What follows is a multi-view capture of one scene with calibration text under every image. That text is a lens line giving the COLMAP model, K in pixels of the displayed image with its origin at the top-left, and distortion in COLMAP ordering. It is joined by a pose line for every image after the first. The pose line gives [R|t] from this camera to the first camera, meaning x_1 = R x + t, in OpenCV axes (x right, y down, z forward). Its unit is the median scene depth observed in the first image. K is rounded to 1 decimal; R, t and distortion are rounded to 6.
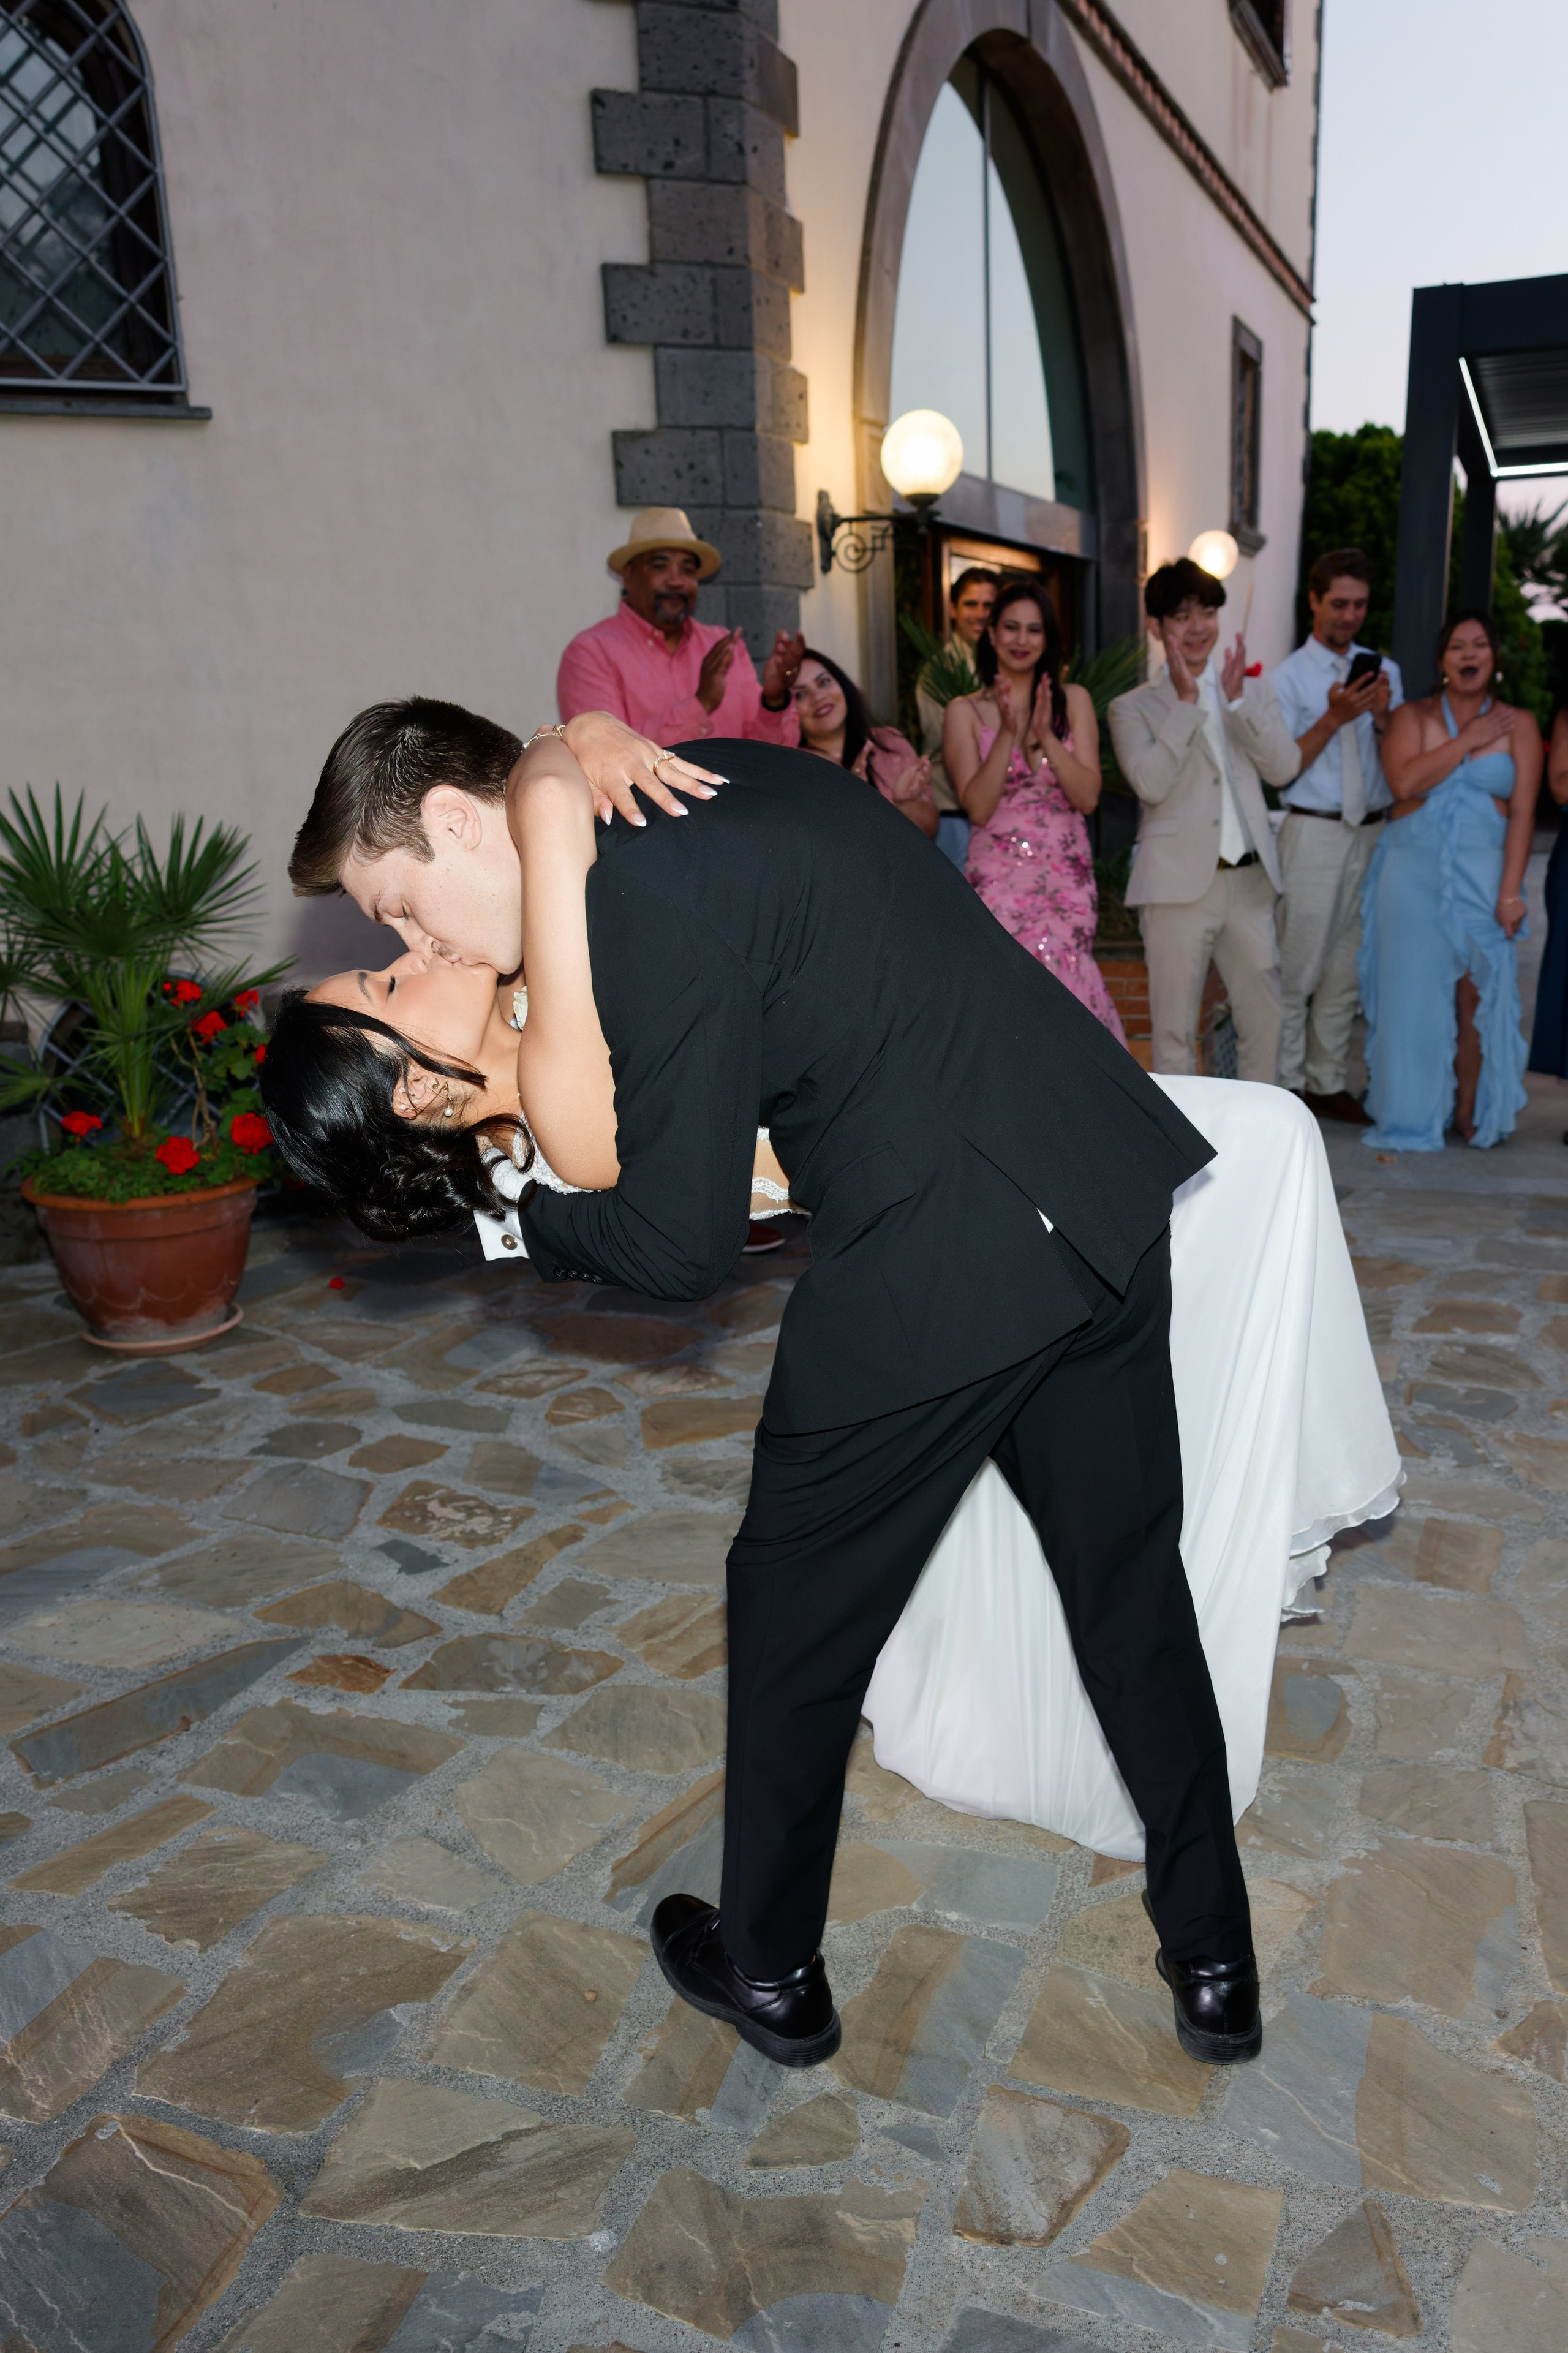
lens RADIAL K [[1897.0, 0, 806.8], [0, 1897.0, 1209.5], [0, 0, 1]] dist [0.030785, -0.004192]
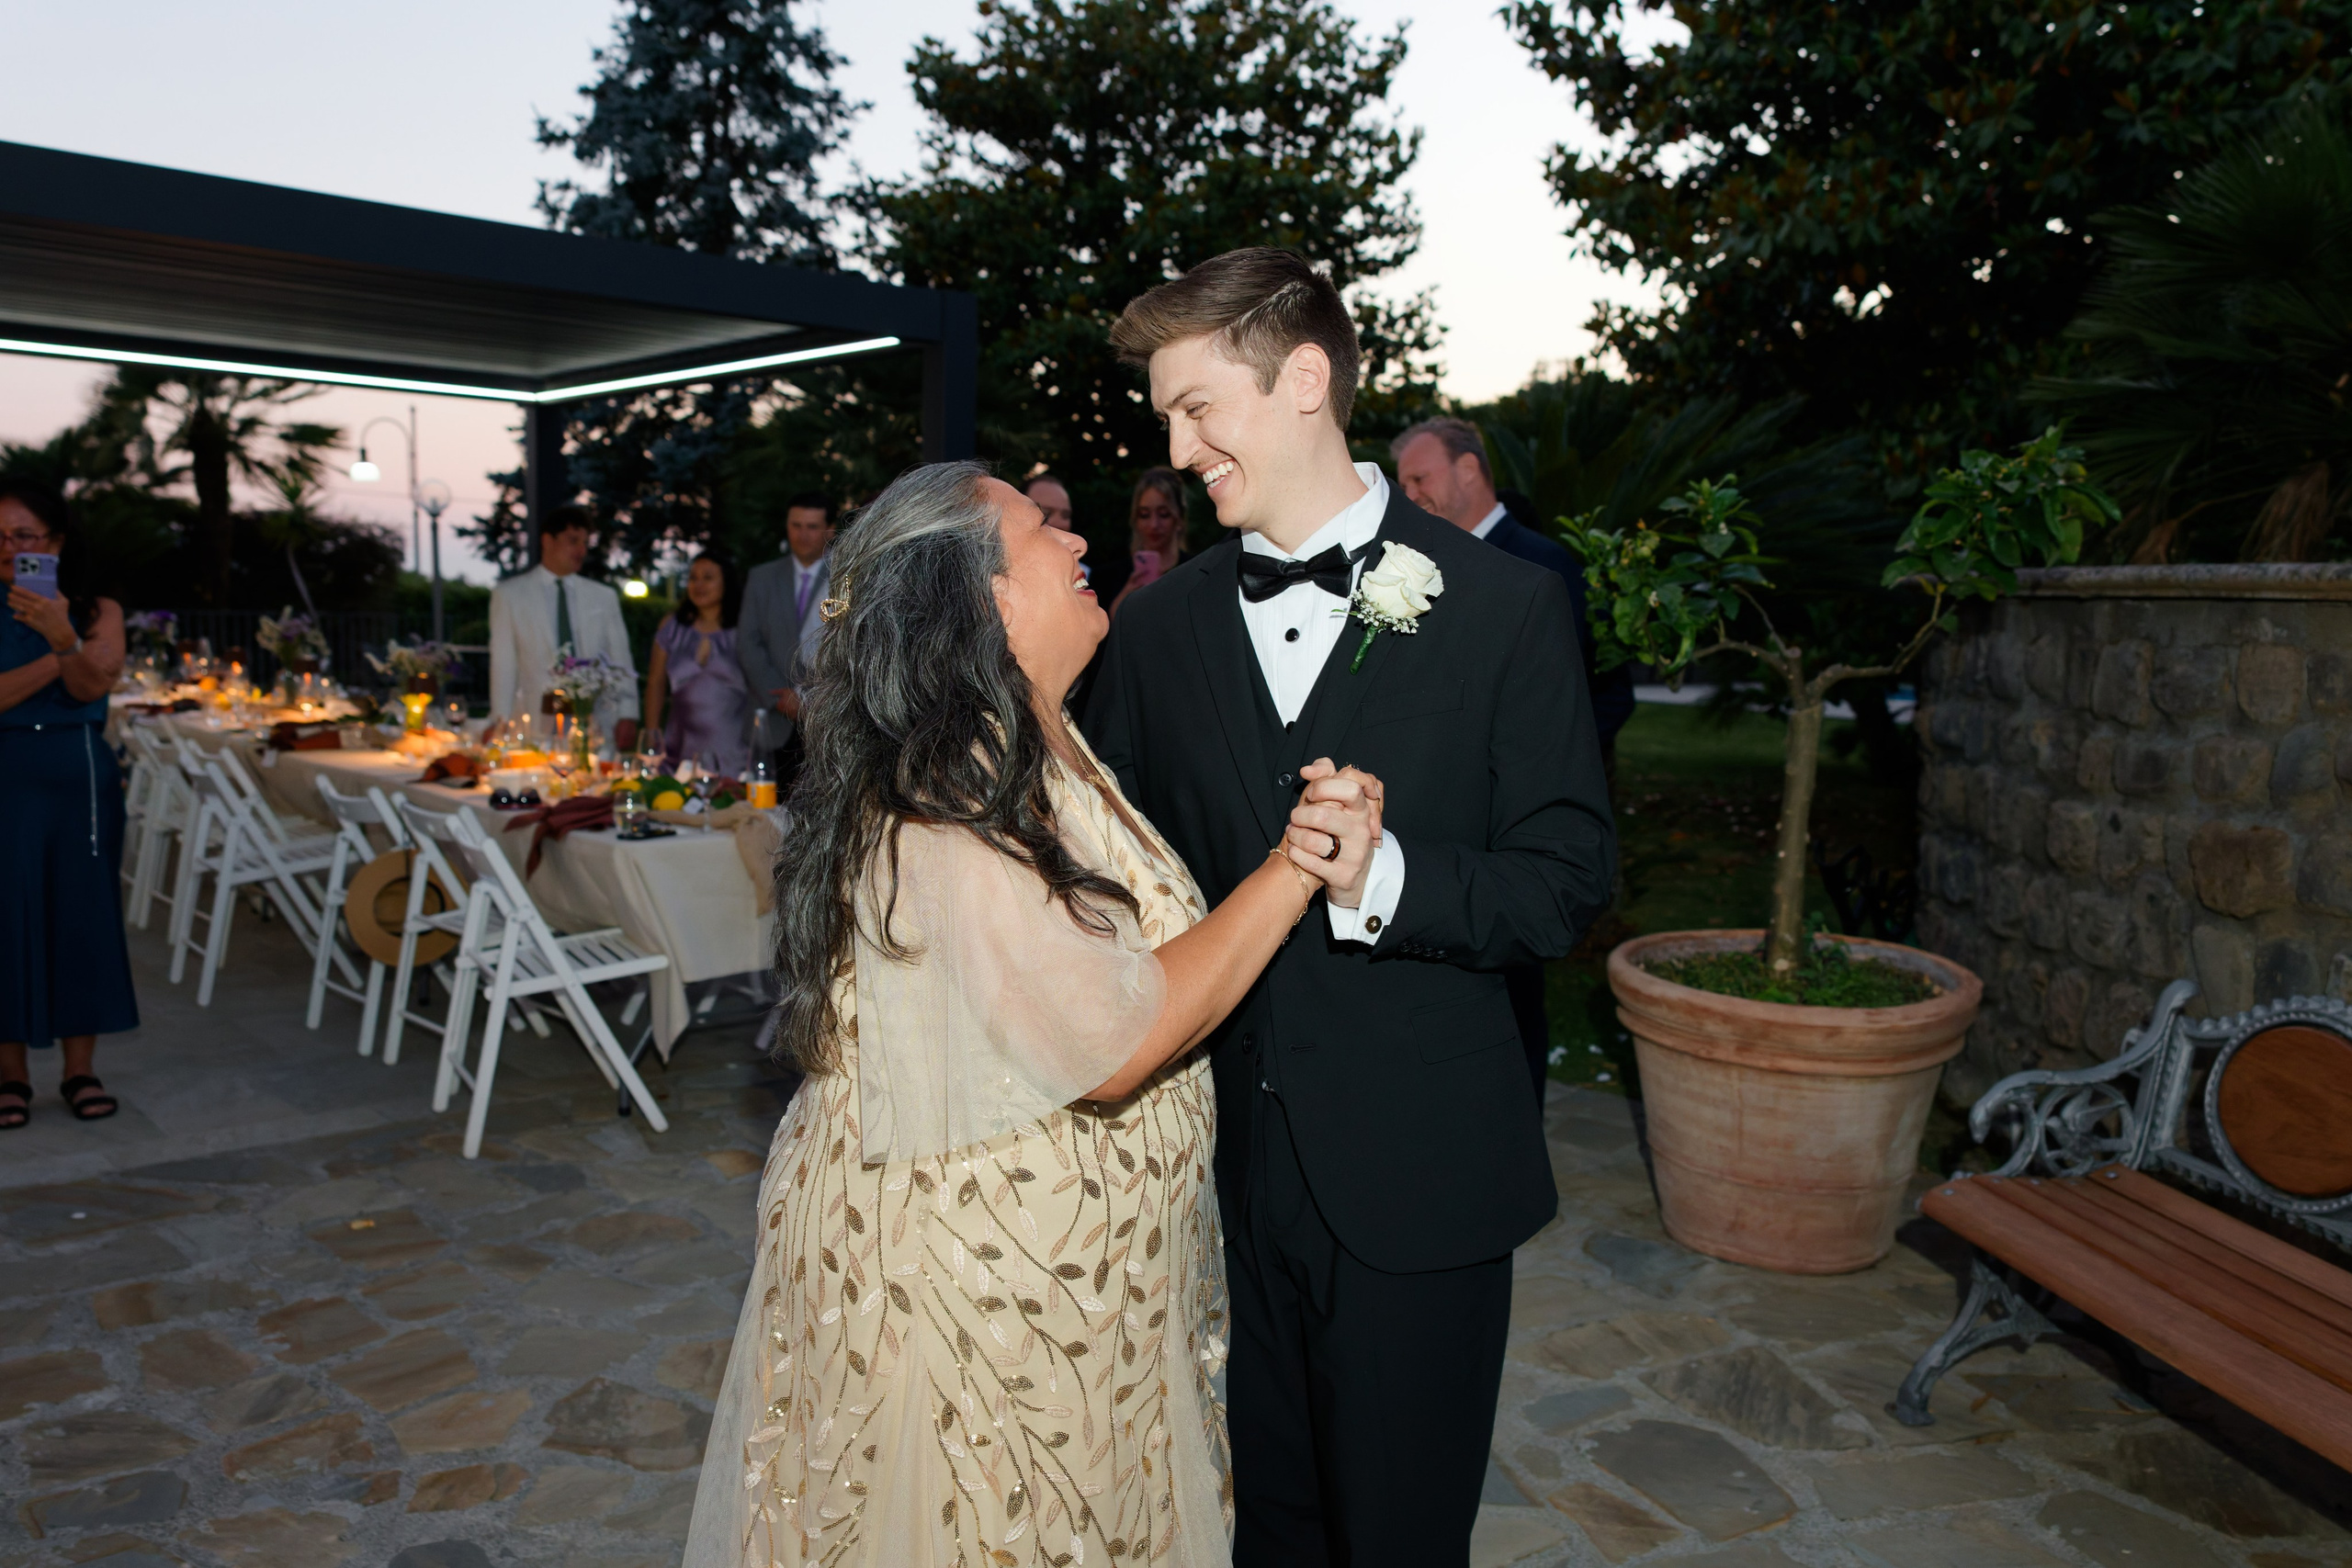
lens RADIAL K [[1810.1, 0, 1165.5], [0, 1810.1, 787.1], [0, 0, 1]] dist [0.011459, 0.014765]
pose [[0.463678, -0.046967, 0.884758, -0.069021], [0.177836, 0.983205, -0.041006, -0.055303], [-0.867973, 0.176356, 0.464243, 0.165303]]
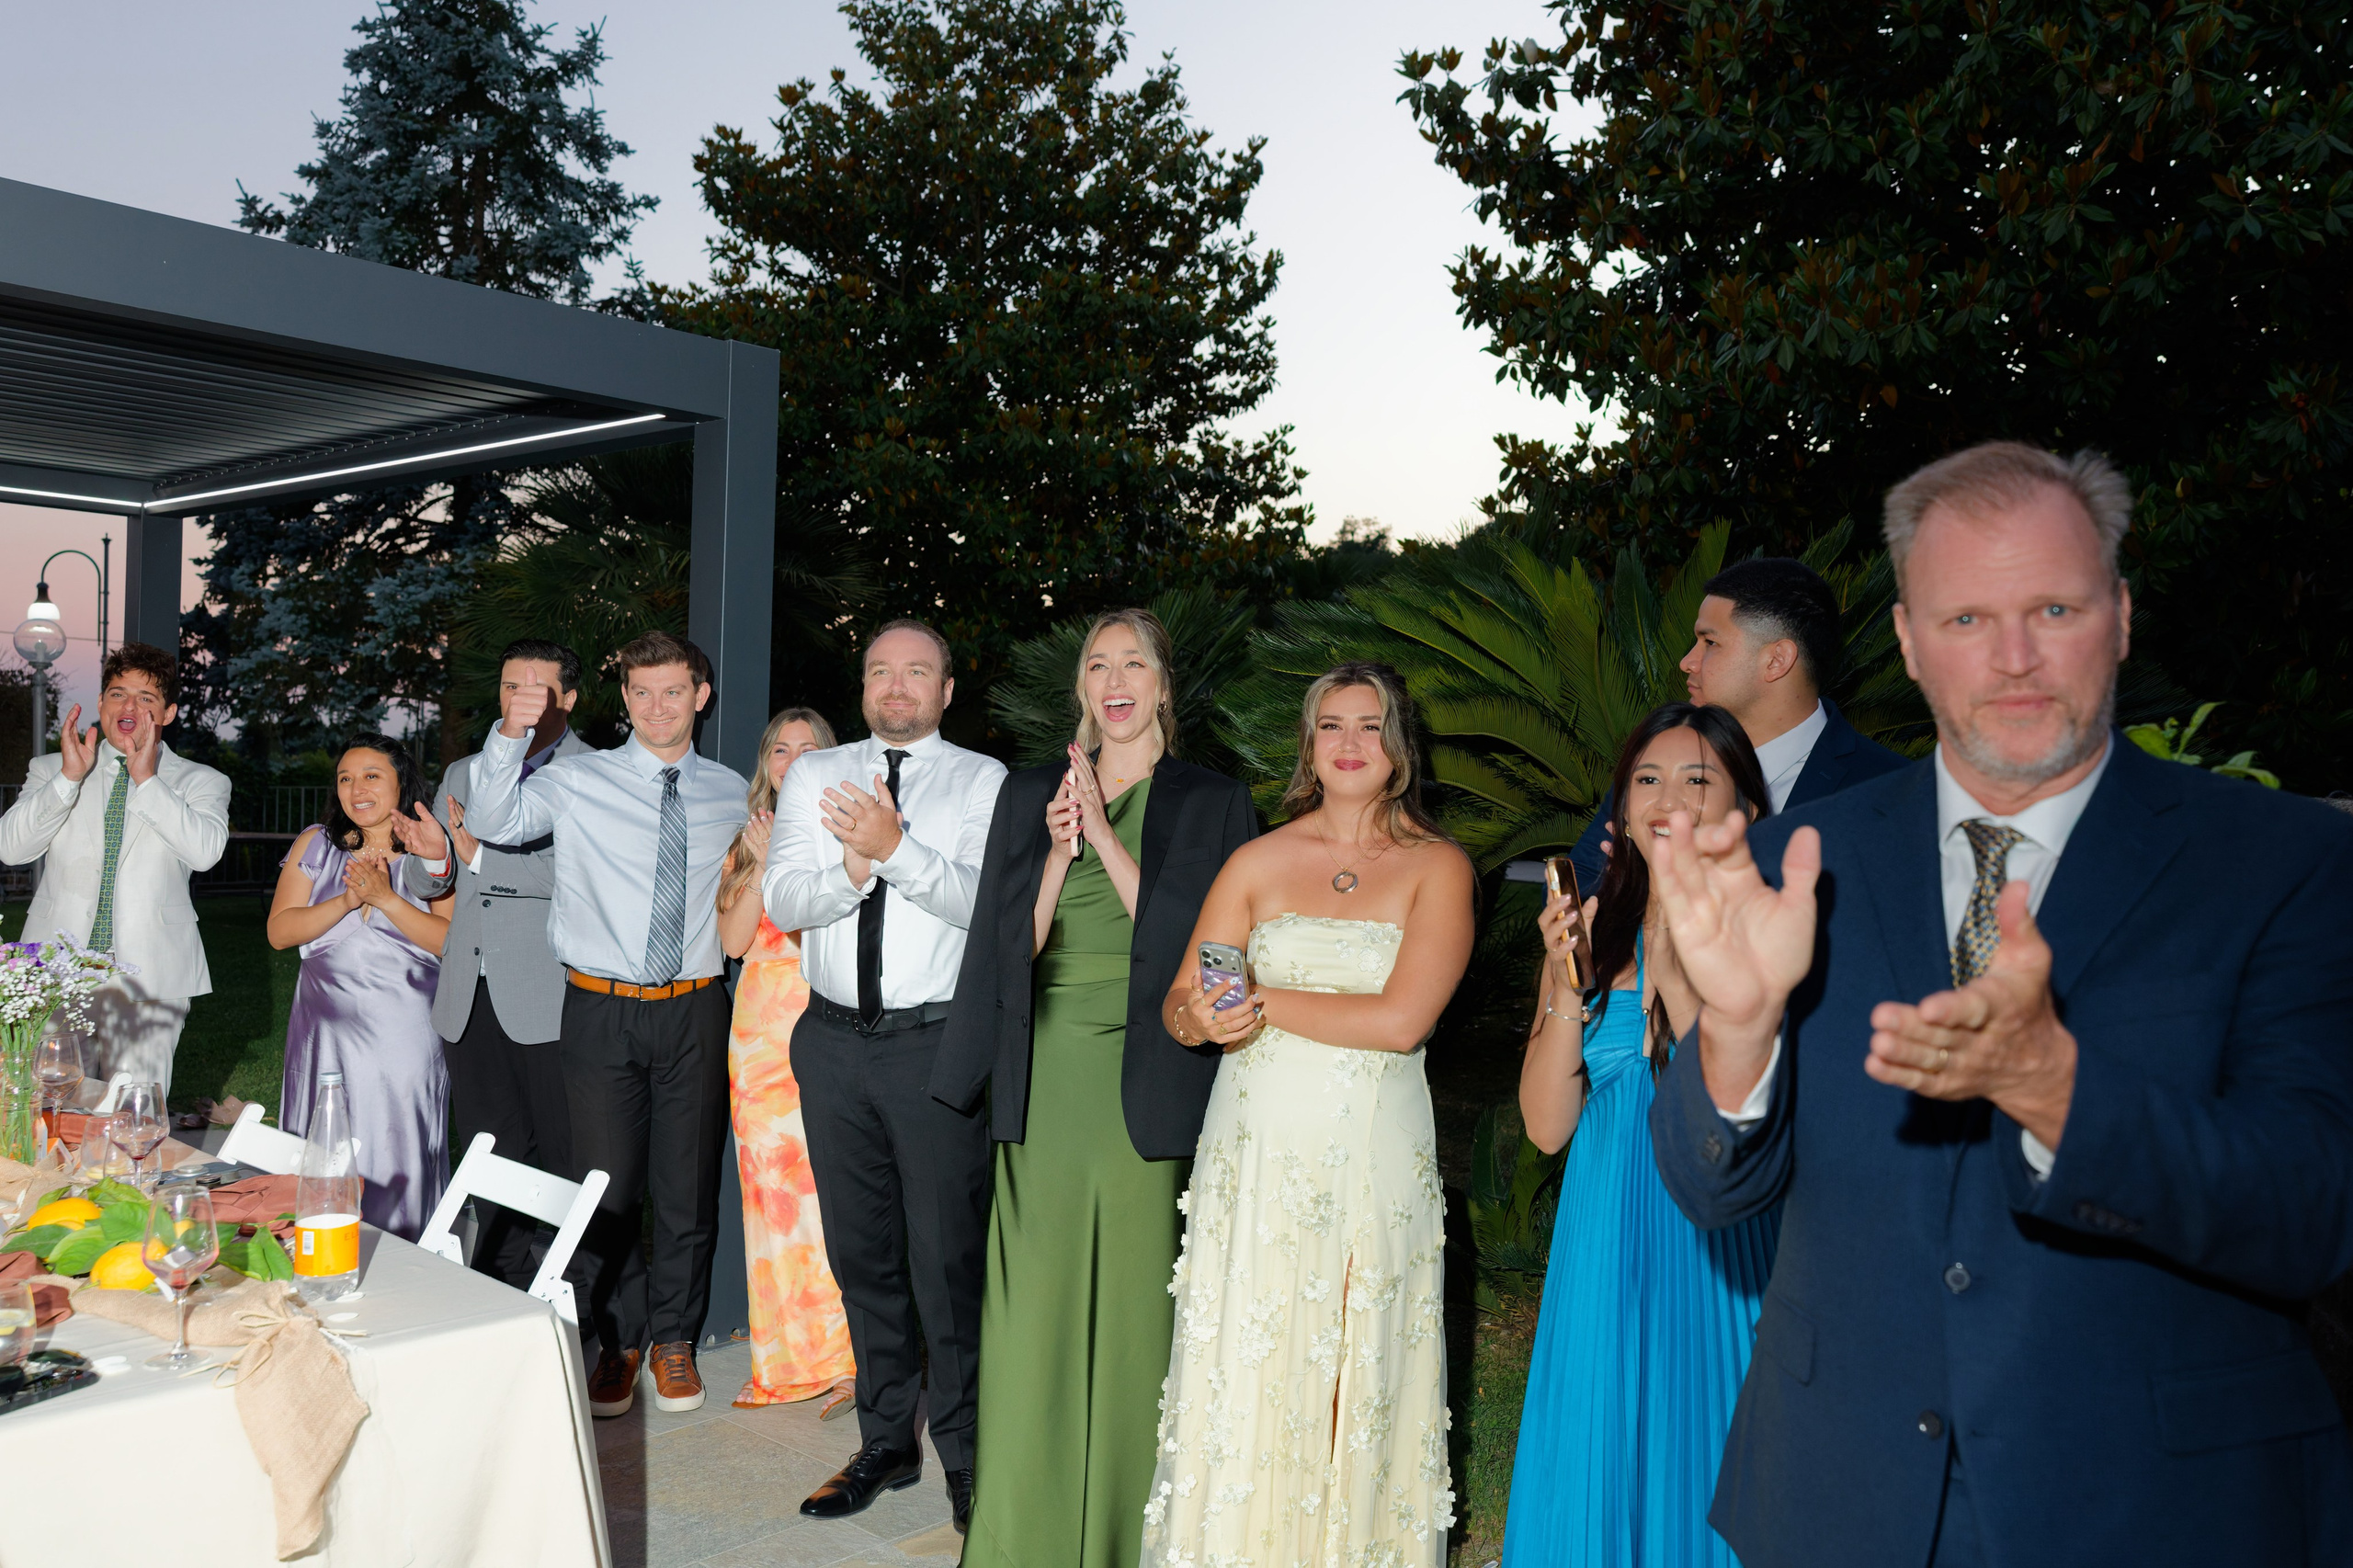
lens RADIAL K [[1897.1, 0, 1186.4], [0, 1897.1, 754.4], [0, 0, 1]] dist [0.030785, -0.004192]
pose [[0.359696, 0.049424, 0.931760, 0.285050], [0.186031, 0.974749, -0.123520, -0.149501], [-0.914337, 0.217766, 0.341419, 0.389724]]
